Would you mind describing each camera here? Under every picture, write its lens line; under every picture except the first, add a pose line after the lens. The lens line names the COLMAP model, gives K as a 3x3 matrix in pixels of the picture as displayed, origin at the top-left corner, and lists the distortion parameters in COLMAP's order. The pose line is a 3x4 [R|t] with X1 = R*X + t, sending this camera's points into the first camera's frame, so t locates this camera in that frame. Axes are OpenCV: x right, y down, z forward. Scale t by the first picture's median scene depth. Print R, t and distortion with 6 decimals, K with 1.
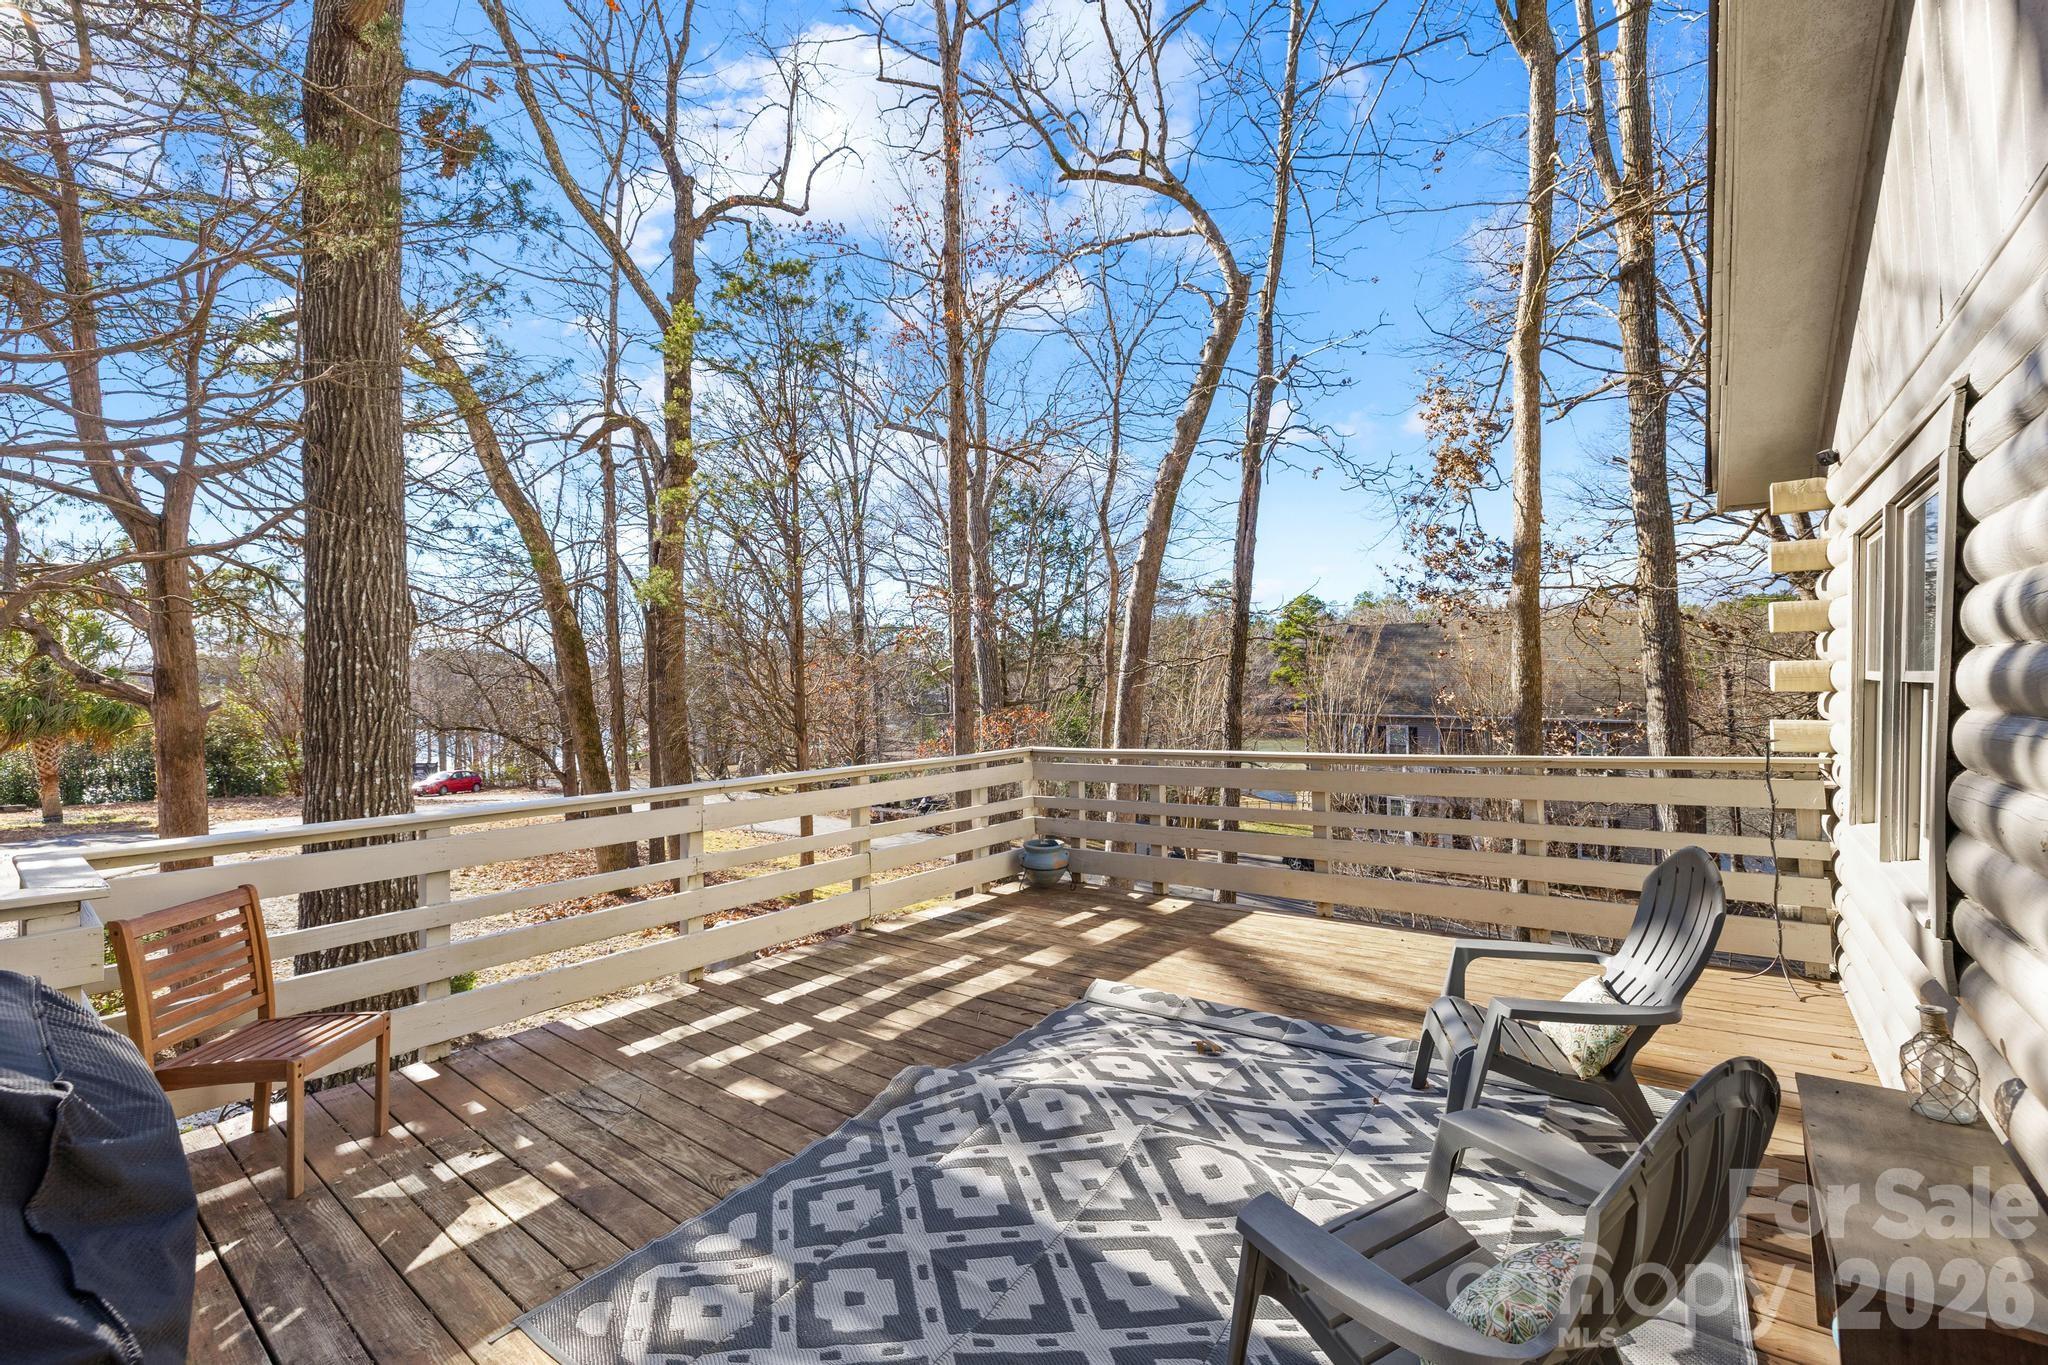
lens RADIAL K [[861.7, 0, 1026.8], [0, 861.7, 671.4], [0, 0, 1]] dist [0.000766, -0.000664]
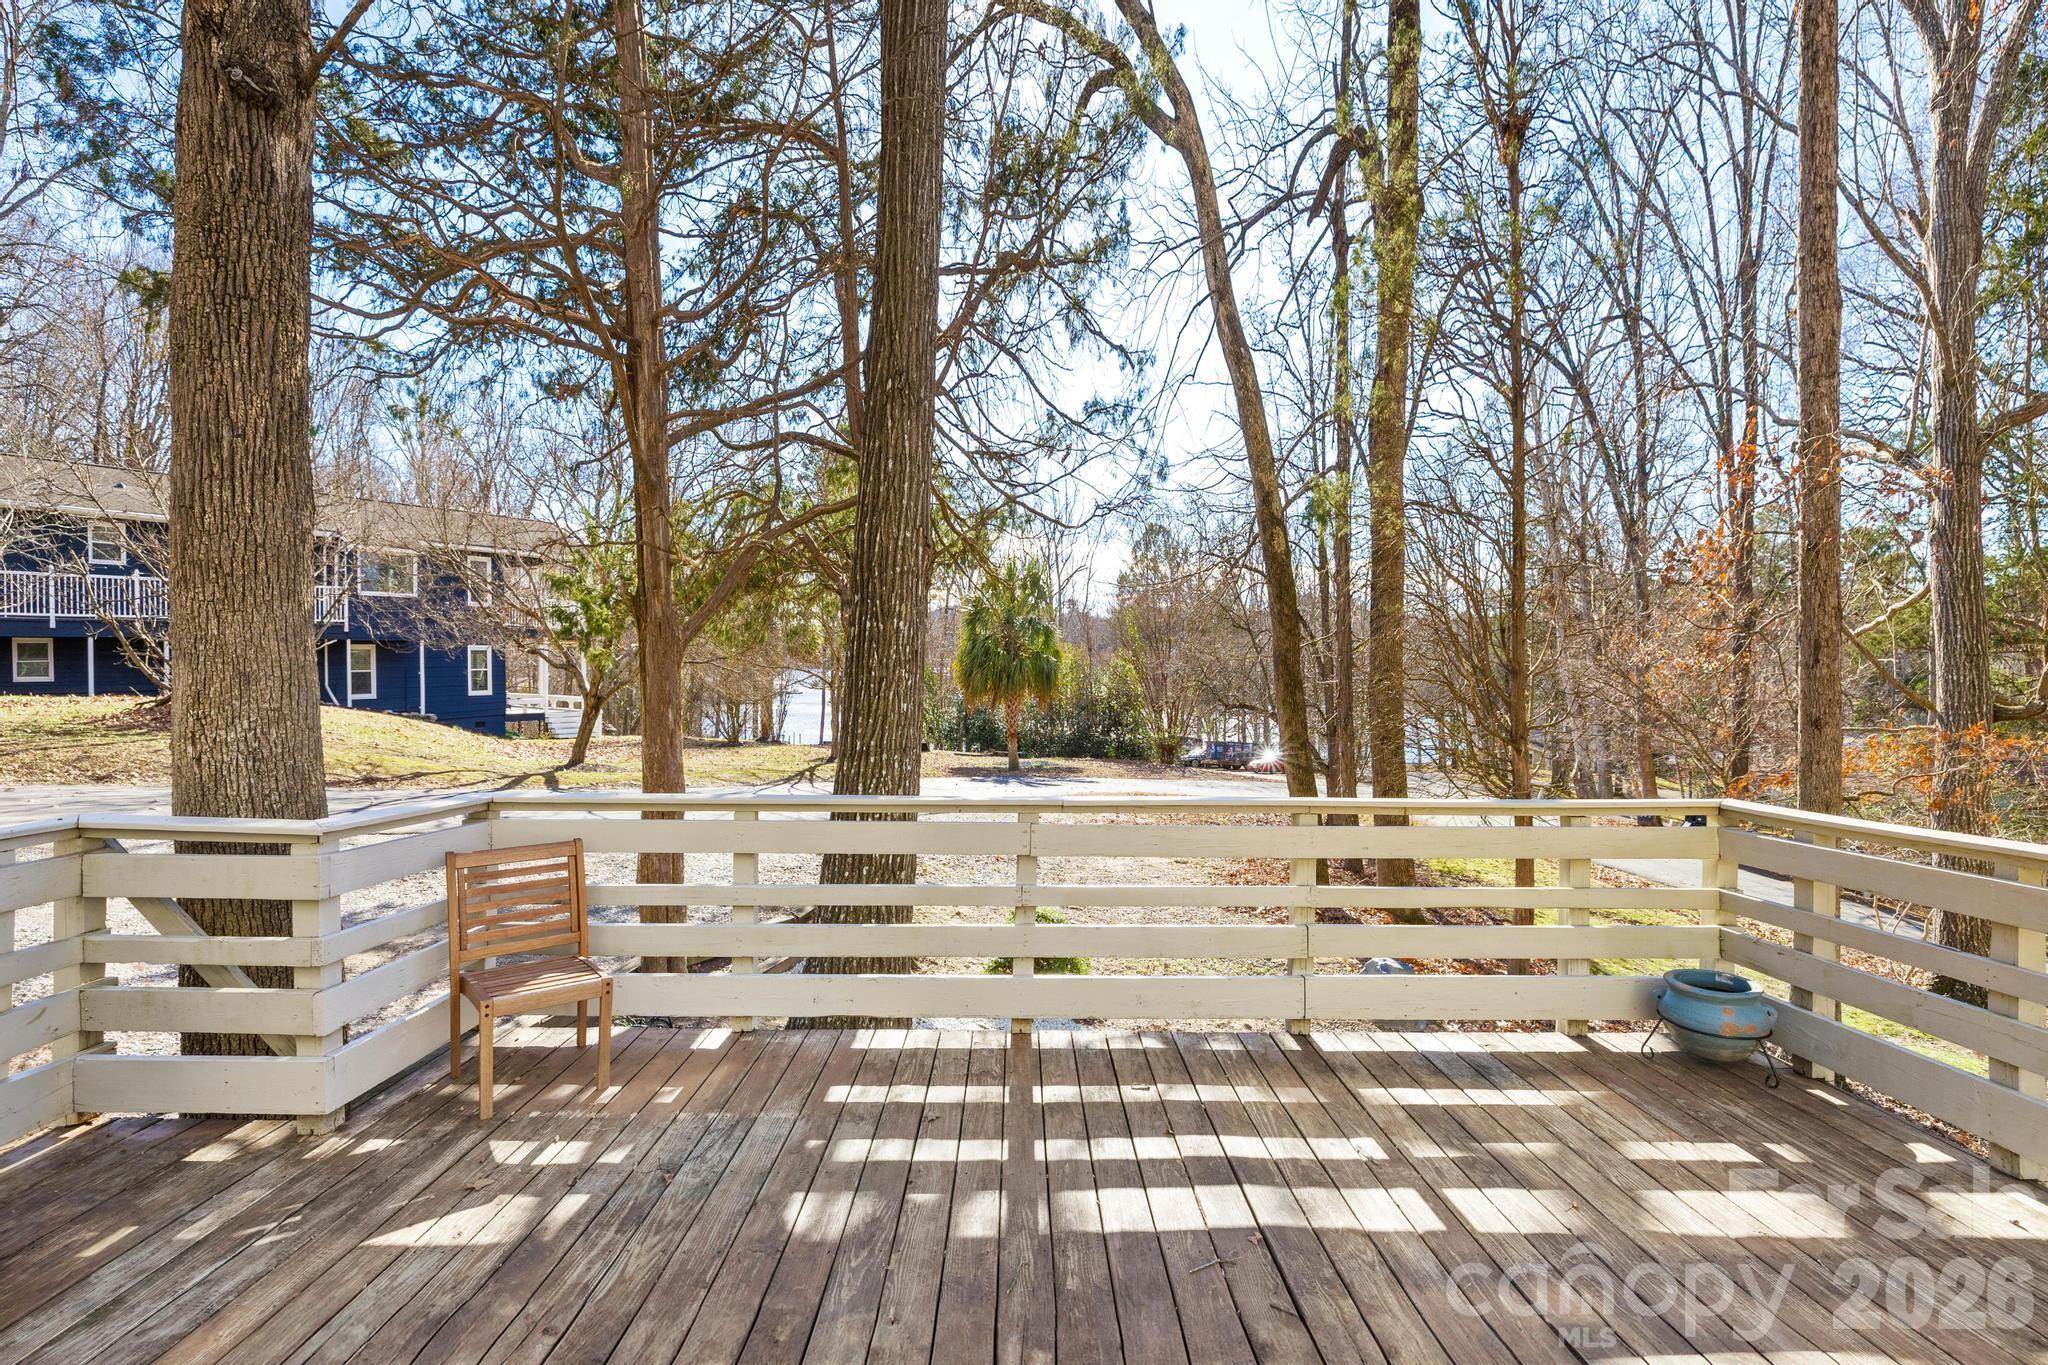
lens RADIAL K [[861.7, 0, 1026.8], [0, 861.7, 671.4], [0, 0, 1]] dist [0.000766, -0.000664]
pose [[0.611214, -0.005162, -0.791449, 0.271987], [-0.000693, 0.999975, -0.007057, 0.015016], [0.791465, 0.004862, 0.611195, 0.482975]]
